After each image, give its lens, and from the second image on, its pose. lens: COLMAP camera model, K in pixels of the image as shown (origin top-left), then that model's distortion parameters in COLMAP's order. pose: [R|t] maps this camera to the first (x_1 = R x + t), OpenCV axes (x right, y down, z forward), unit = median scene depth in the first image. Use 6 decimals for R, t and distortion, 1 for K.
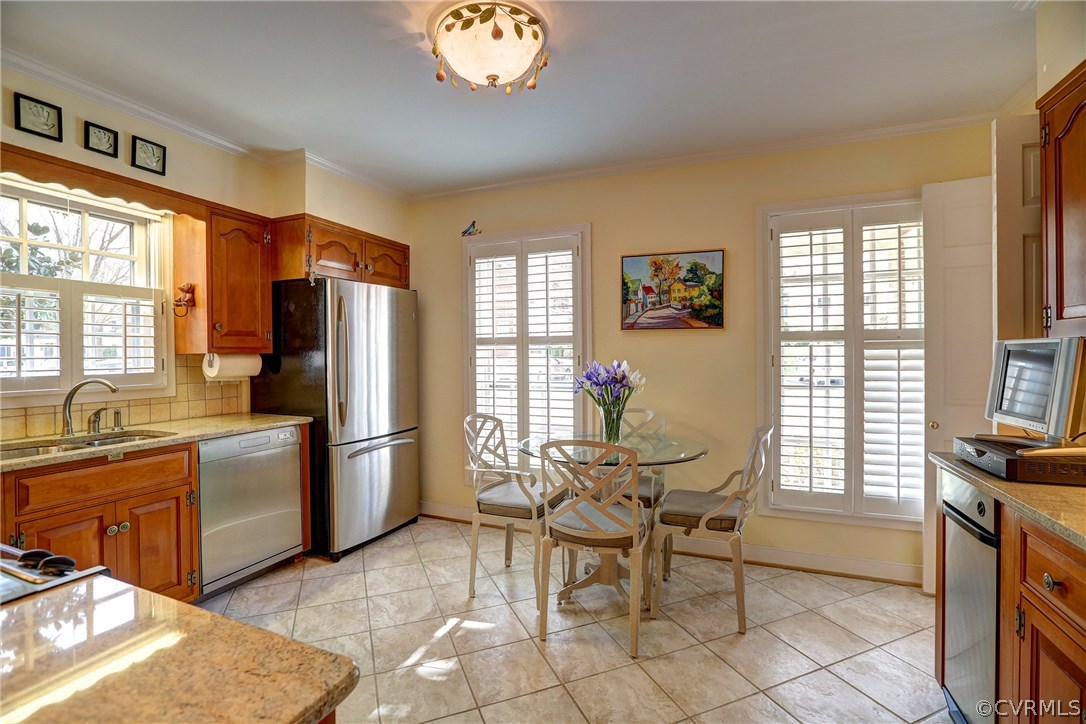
lens RADIAL K [[499.2, 0, 544.1], [0, 499.2, 357.4], [0, 0, 1]] dist [-0.034139, 0.009785]
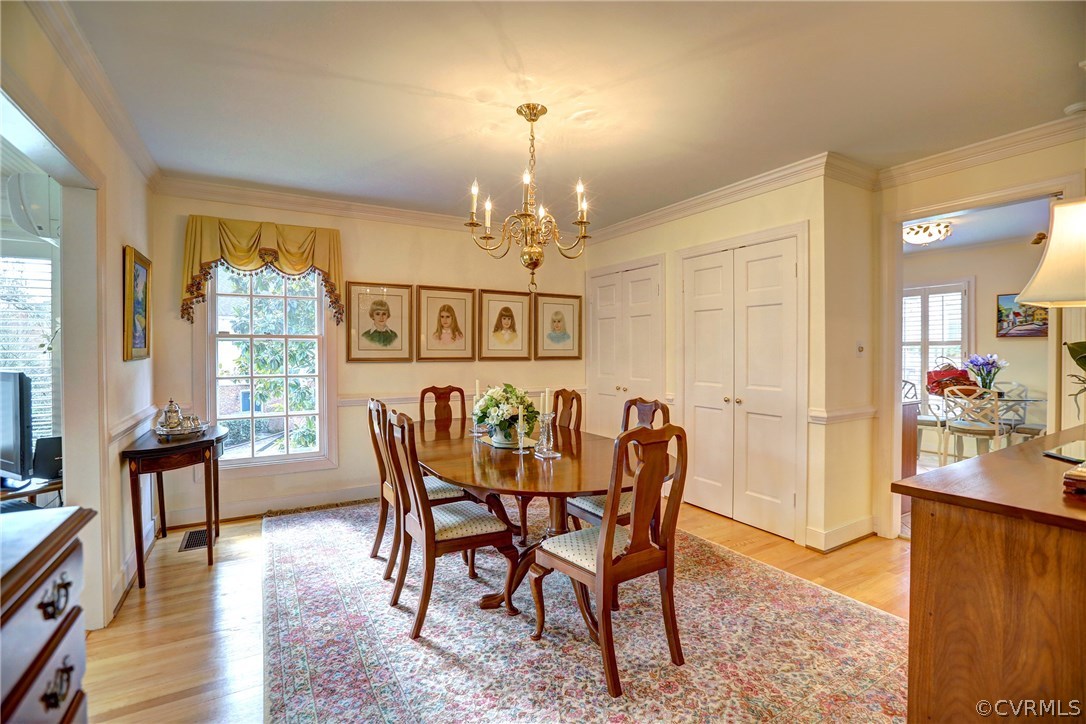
lens RADIAL K [[499.2, 0, 541.5], [0, 499.2, 357.1], [0, 0, 1]] dist [-0.034139, 0.009785]
pose [[0.802248, 0.011269, -0.596884, -0.117522], [-0.008825, 0.999936, 0.007016, 0.018748], [0.596925, -0.000361, 0.802297, -1.507294]]
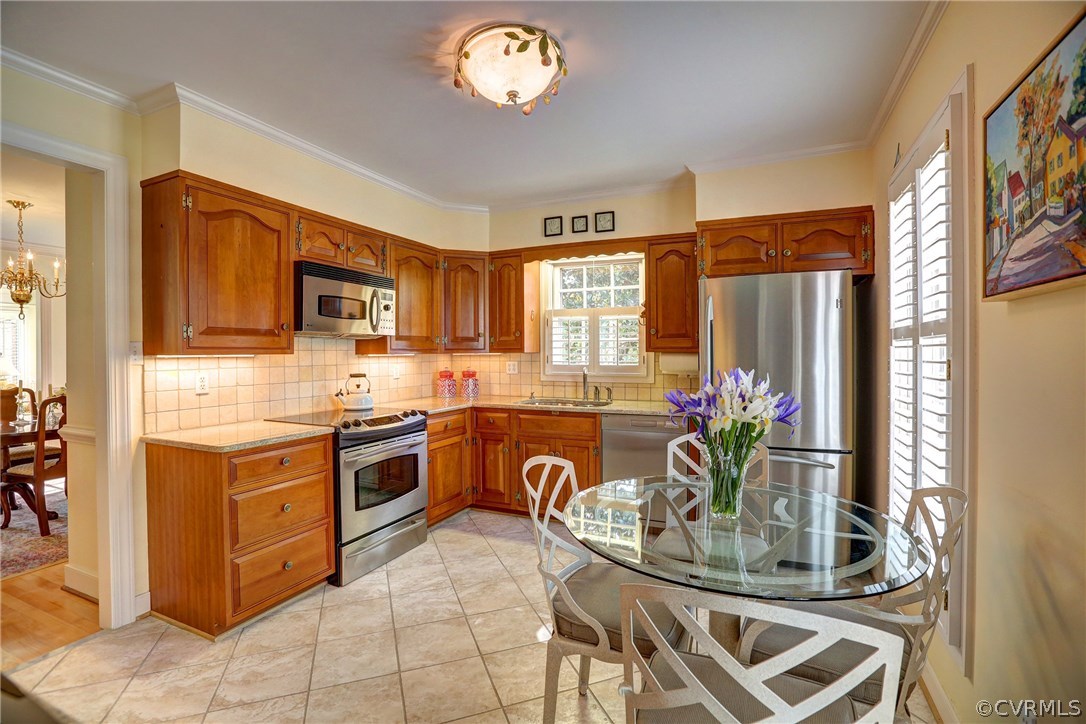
lens RADIAL K [[499.2, 0, 542.5], [0, 499.2, 358.9], [0, 0, 1]] dist [-0.034139, 0.009785]
pose [[-0.031721, 0.017220, -0.999348, 0.639435], [-0.008130, 0.999814, 0.017486, -0.010669], [0.999464, 0.008680, -0.031575, 0.733936]]
